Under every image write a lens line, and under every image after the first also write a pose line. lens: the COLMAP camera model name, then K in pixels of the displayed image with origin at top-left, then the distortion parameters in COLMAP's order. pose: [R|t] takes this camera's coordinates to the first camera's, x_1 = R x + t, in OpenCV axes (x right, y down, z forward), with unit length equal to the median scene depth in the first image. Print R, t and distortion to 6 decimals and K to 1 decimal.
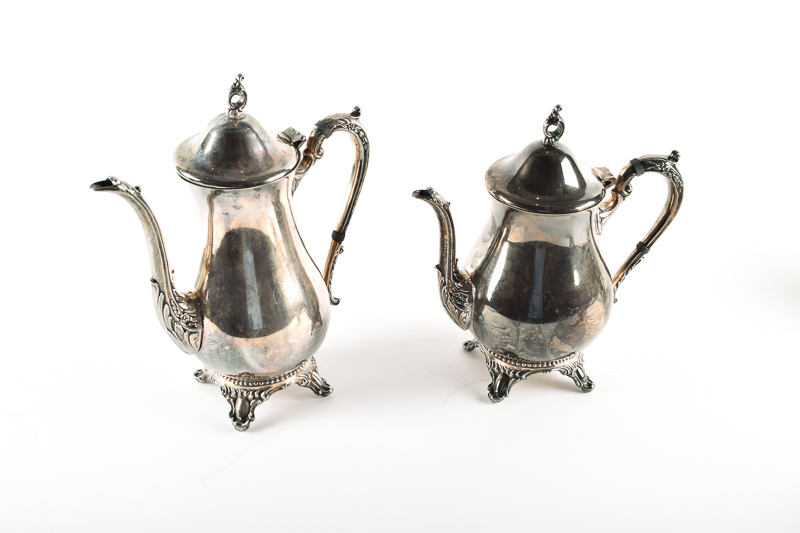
lens RADIAL K [[1313.6, 0, 401.7], [0, 1313.6, 268.1], [0, 0, 1]] dist [0.148176, 0.000000]
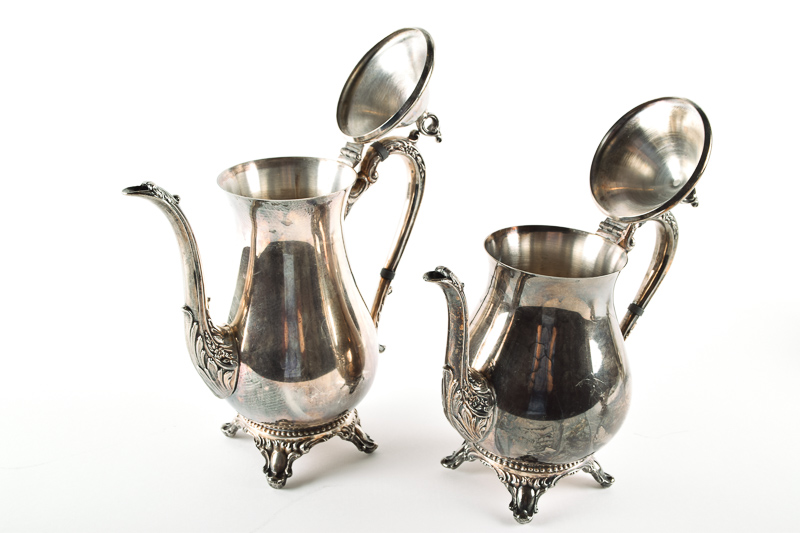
lens RADIAL K [[1069.2, 0, 398.1], [0, 1069.2, 263.9], [0, 0, 1]] dist [0.007283, 0.000000]
pose [[0.998982, 0.022130, 0.039303, -0.073850], [-0.016486, 0.990219, -0.138542, 0.074785], [-0.041985, 0.137753, 0.989576, 0.276708]]
